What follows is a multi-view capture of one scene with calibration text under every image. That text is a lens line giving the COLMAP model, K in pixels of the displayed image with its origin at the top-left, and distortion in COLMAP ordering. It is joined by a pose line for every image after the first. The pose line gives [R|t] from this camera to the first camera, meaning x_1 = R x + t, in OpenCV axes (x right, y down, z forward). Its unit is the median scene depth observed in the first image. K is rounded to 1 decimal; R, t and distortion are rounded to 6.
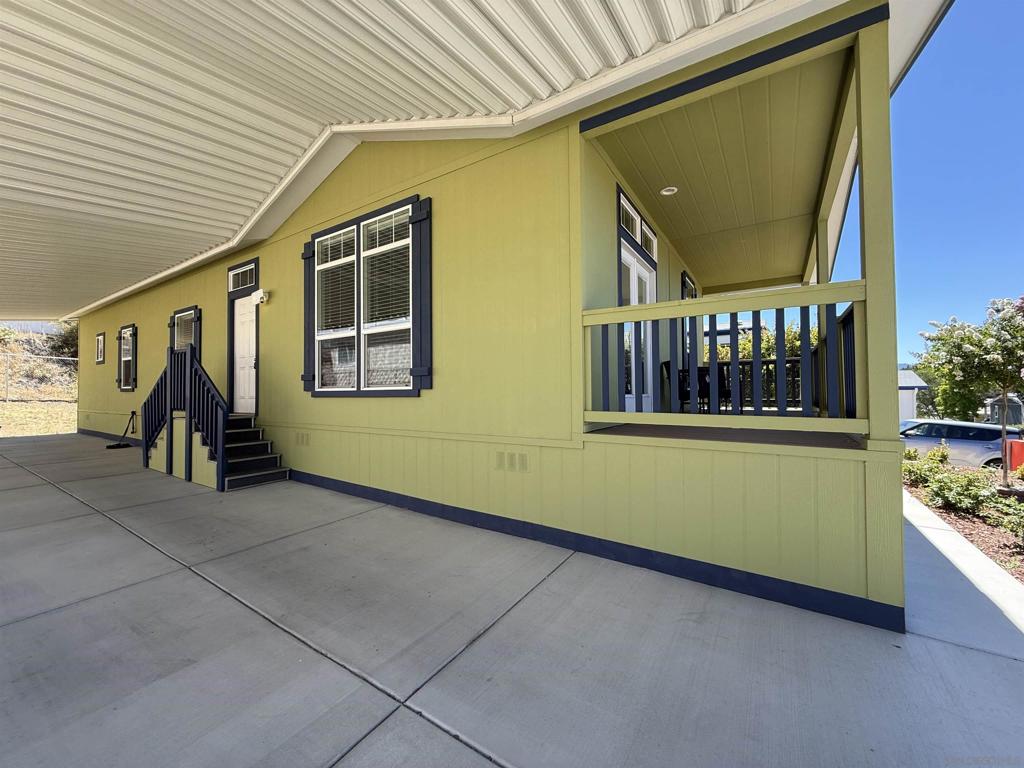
lens RADIAL K [[407.9, 0, 507.2], [0, 407.9, 381.1], [0, 0, 1]] dist [0.002461, 0.000754]
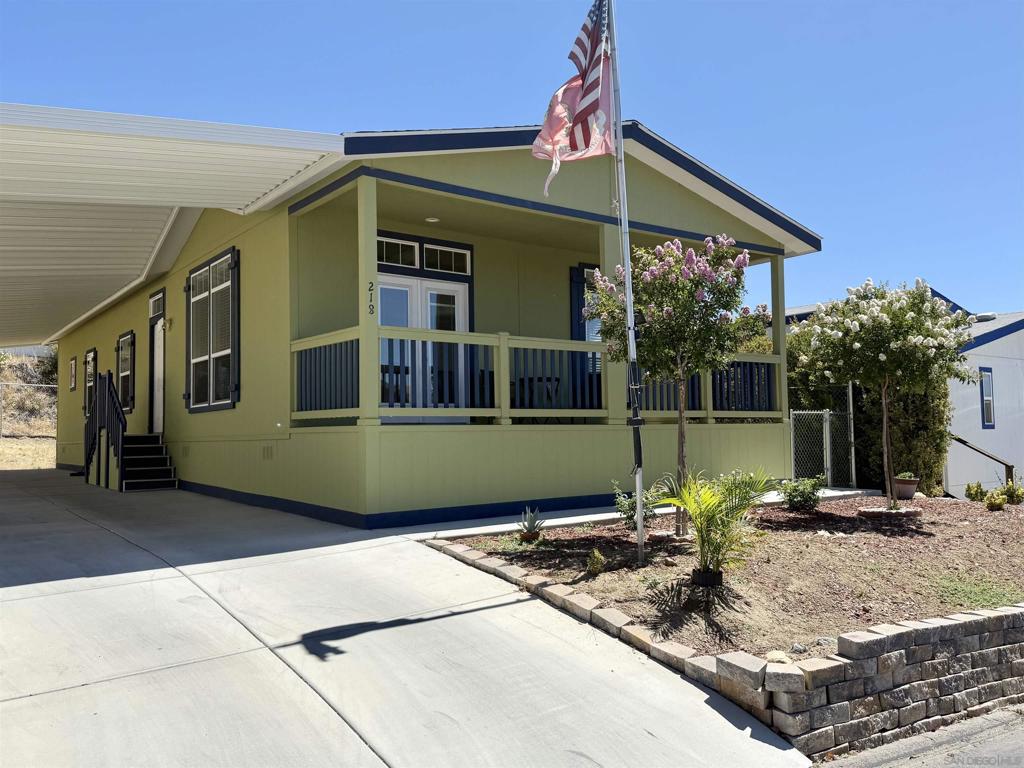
lens RADIAL K [[815.4, 0, 516.0], [0, 815.4, 383.7], [0, 0, 1]] dist [0.001354, -0.006606]
pose [[0.946525, -0.029799, -0.321251, 0.877991], [0.019452, 0.999185, -0.035371, 0.043010], [0.322043, 0.027230, 0.946333, -0.676204]]
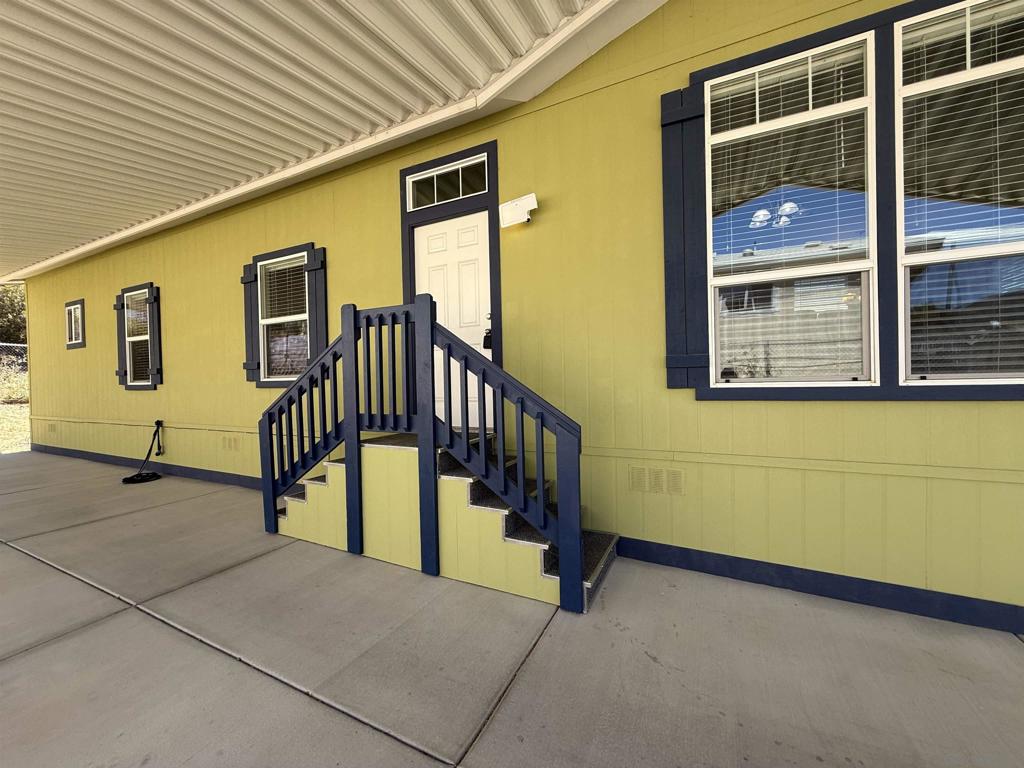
lens RADIAL K [[422.1, 0, 510.1], [0, 422.1, 388.1], [0, 0, 1]] dist [-0.000275, 0.000223]
pose [[0.994427, 0.001168, 0.105419, -0.596455], [-0.003251, 0.999803, 0.019589, 0.012078], [-0.105375, -0.019823, 0.994235, 0.399324]]
